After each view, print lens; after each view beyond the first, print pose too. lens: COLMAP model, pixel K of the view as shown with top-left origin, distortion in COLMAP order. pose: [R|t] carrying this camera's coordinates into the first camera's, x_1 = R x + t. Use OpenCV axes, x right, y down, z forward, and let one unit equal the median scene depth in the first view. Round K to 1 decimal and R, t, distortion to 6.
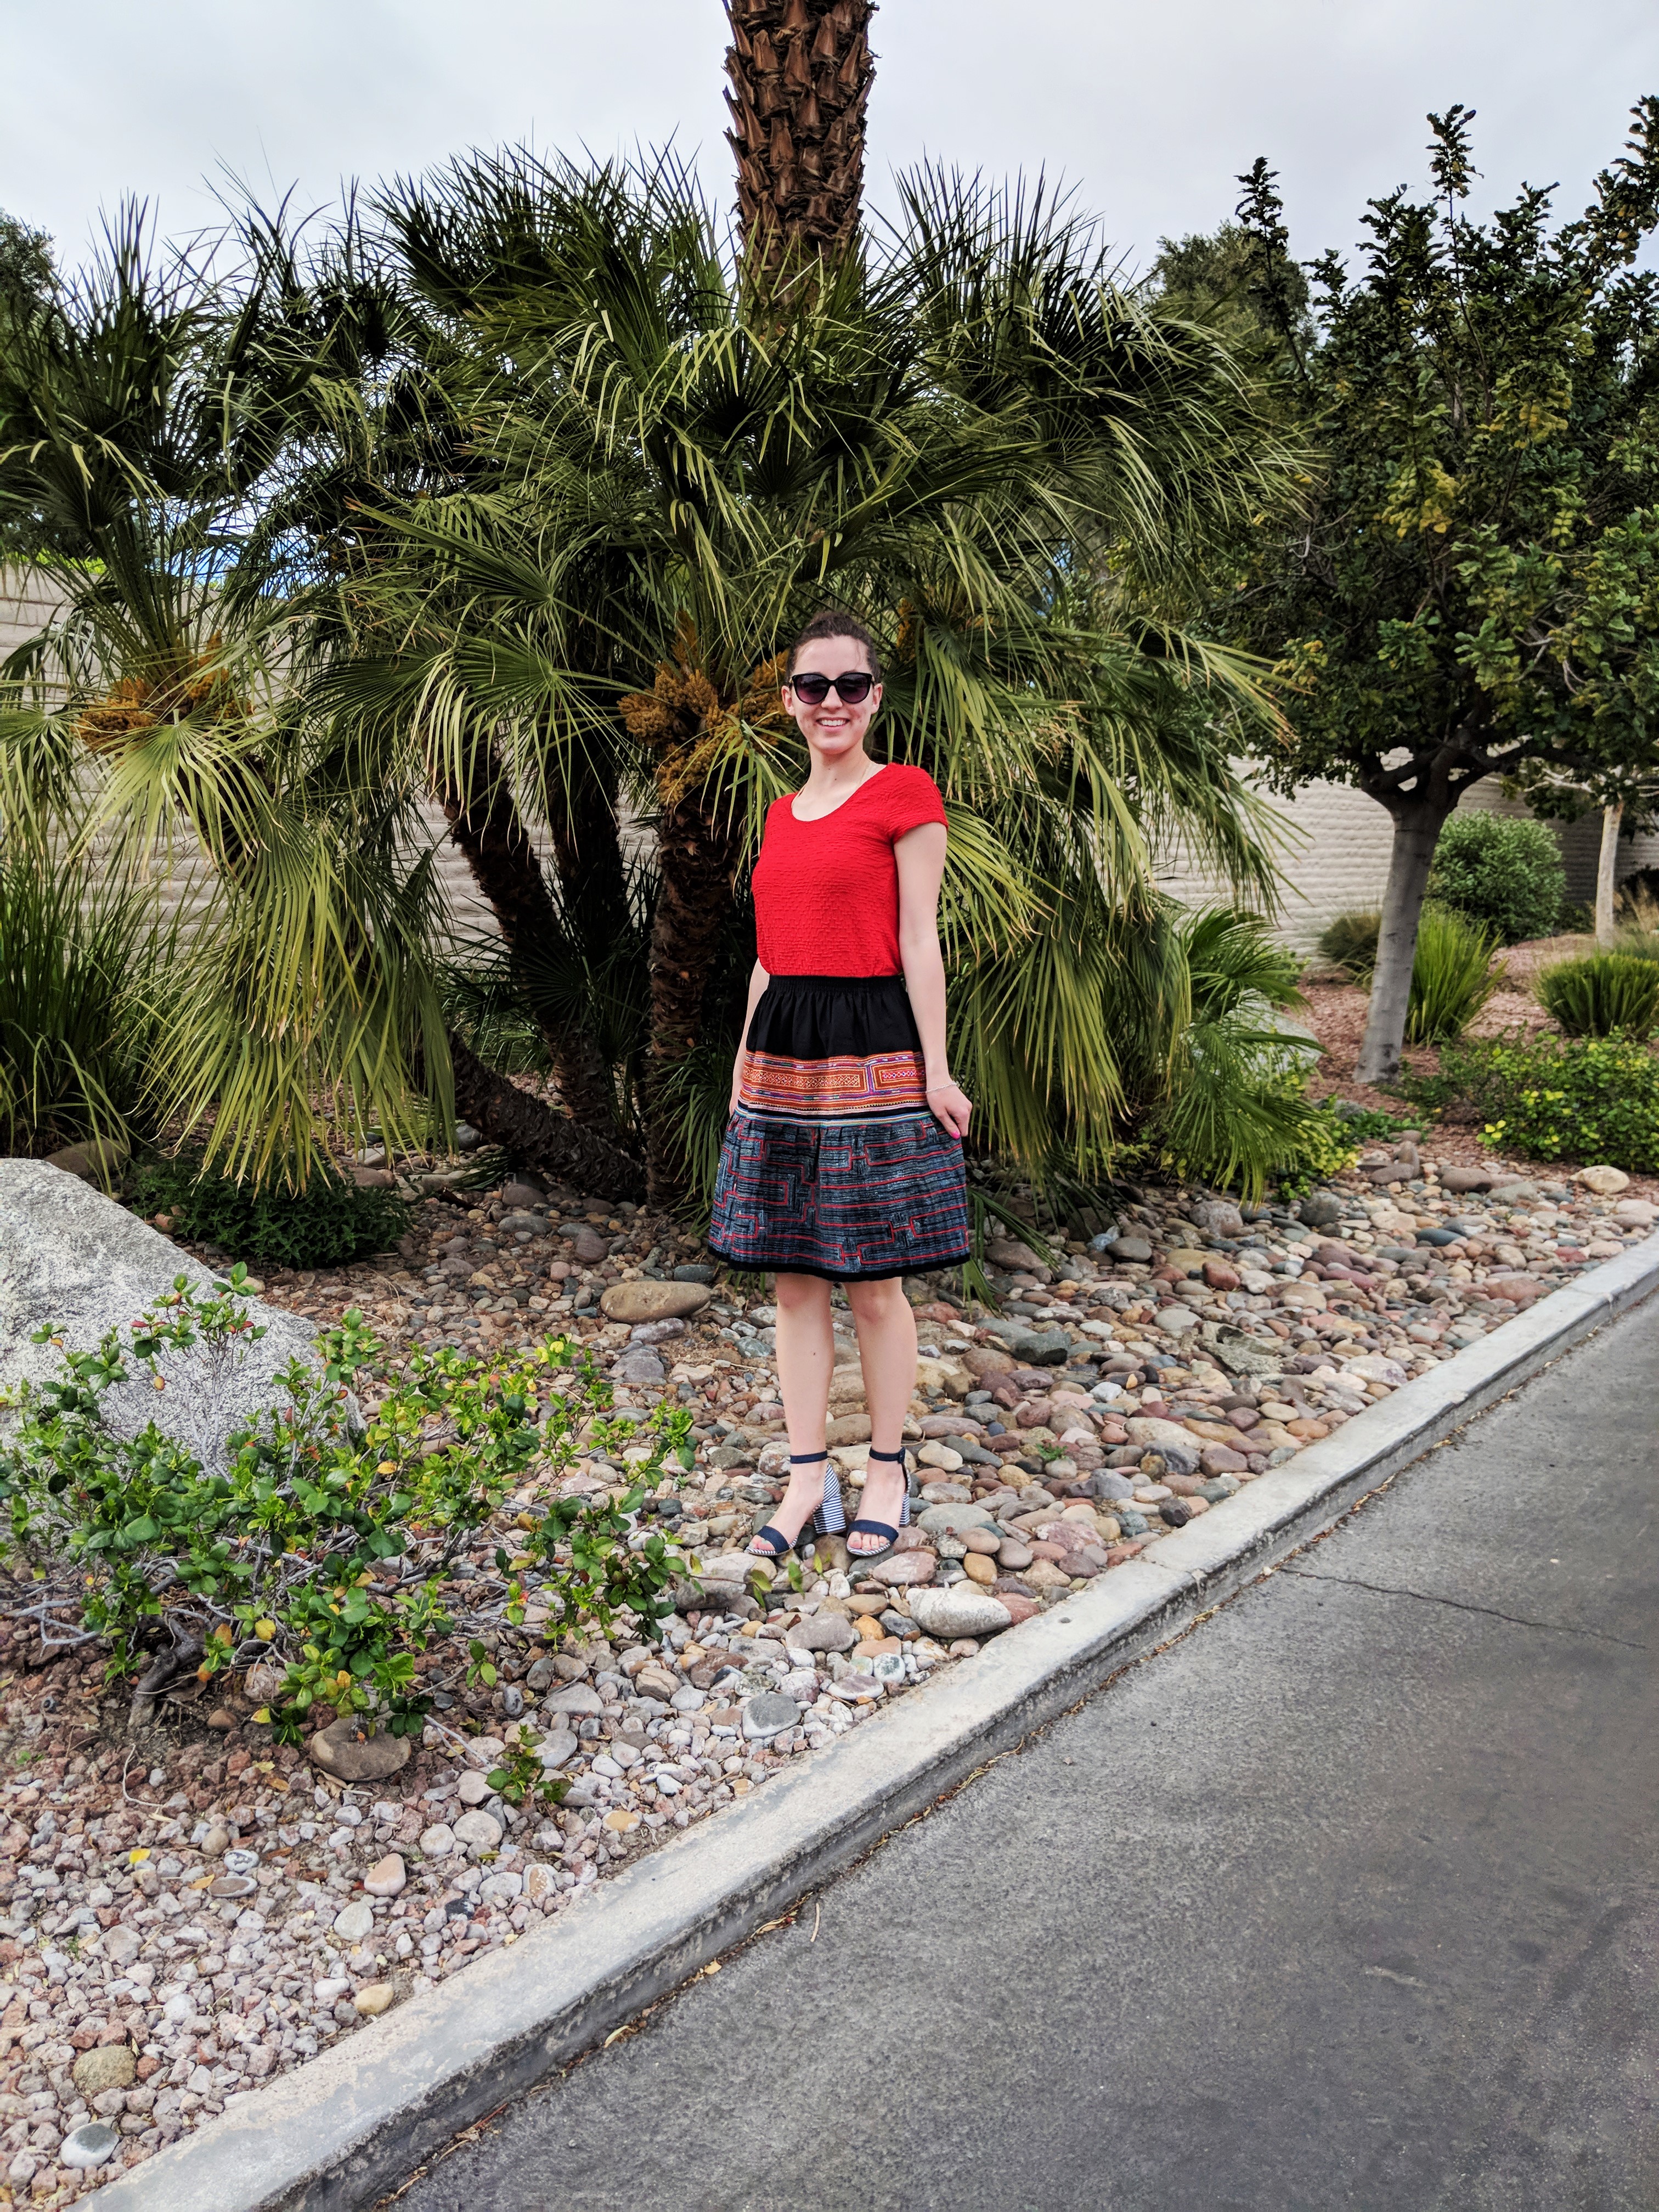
lens RADIAL K [[2255.8, 0, 772.2], [0, 2255.8, 1186.5], [0, 0, 1]] dist [0.326425, -0.961273]
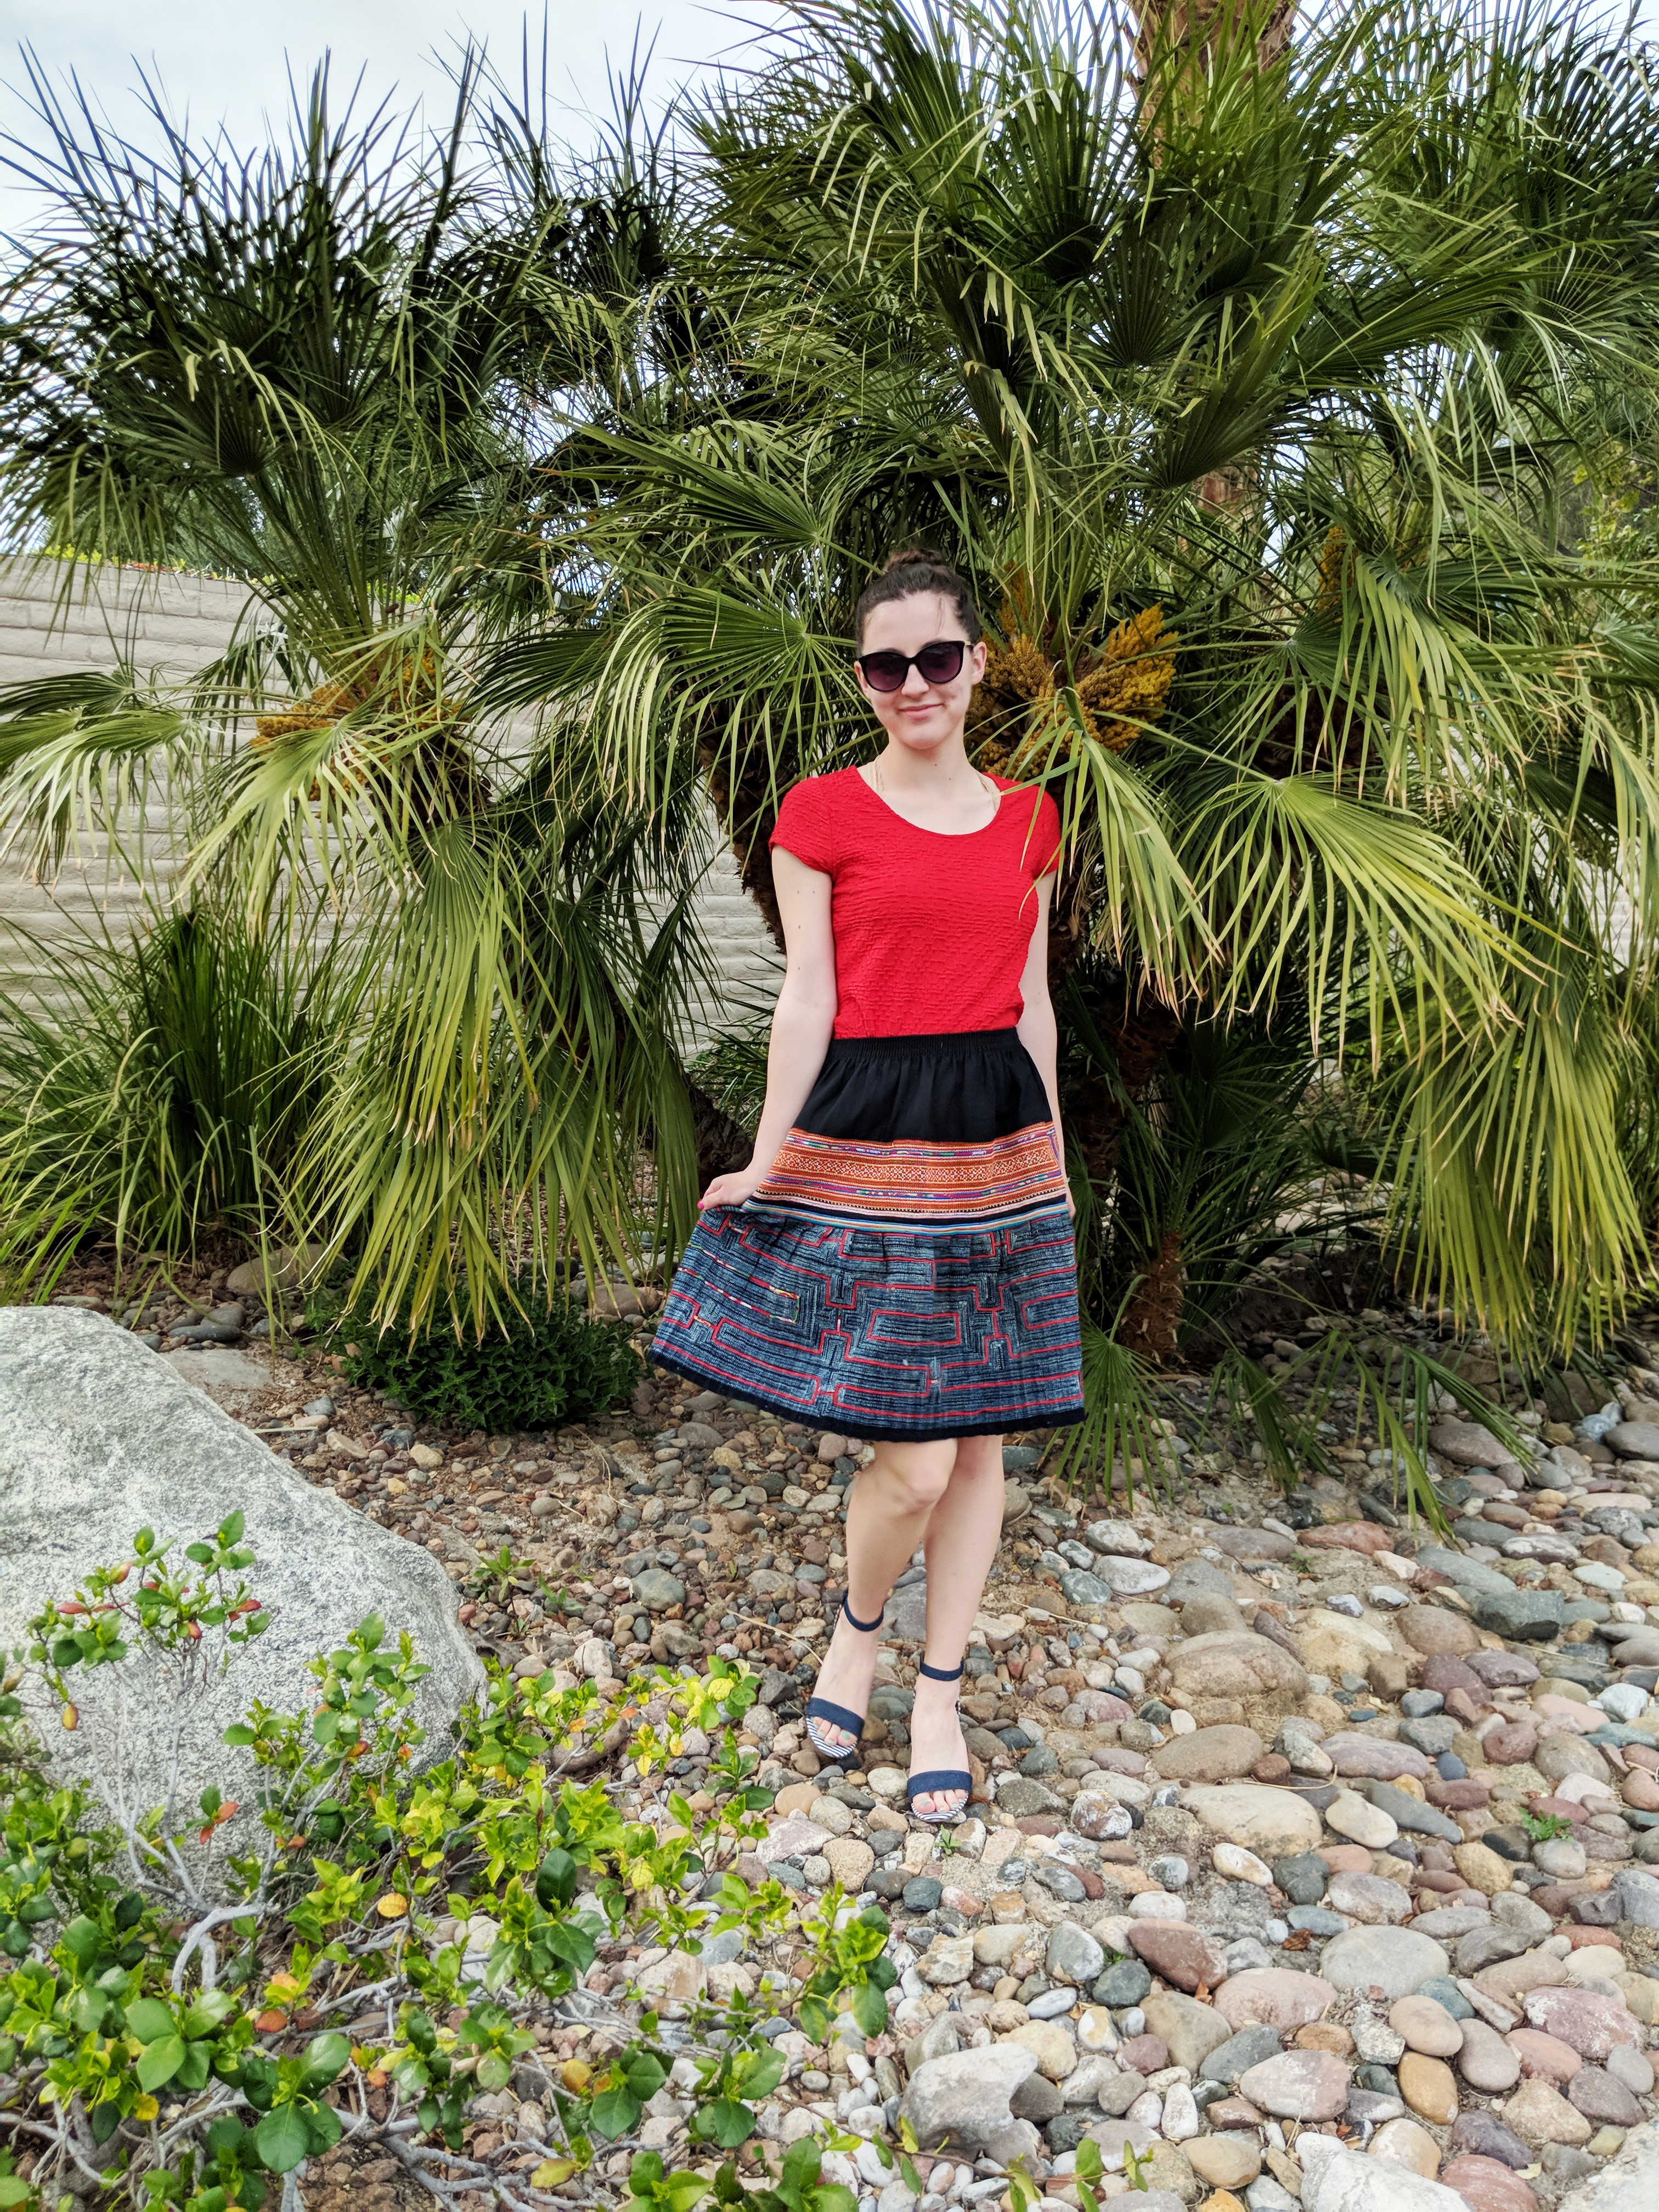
lens RADIAL K [[1754.6, 0, 857.5], [0, 1754.6, 1118.3], [0, 0, 1]] dist [0.080675, -0.130650]
pose [[0.979493, 0.022291, -0.200242, 0.029347], [-0.029770, 0.998964, -0.034418, -0.054016], [0.199268, 0.039673, 0.979142, 0.451932]]
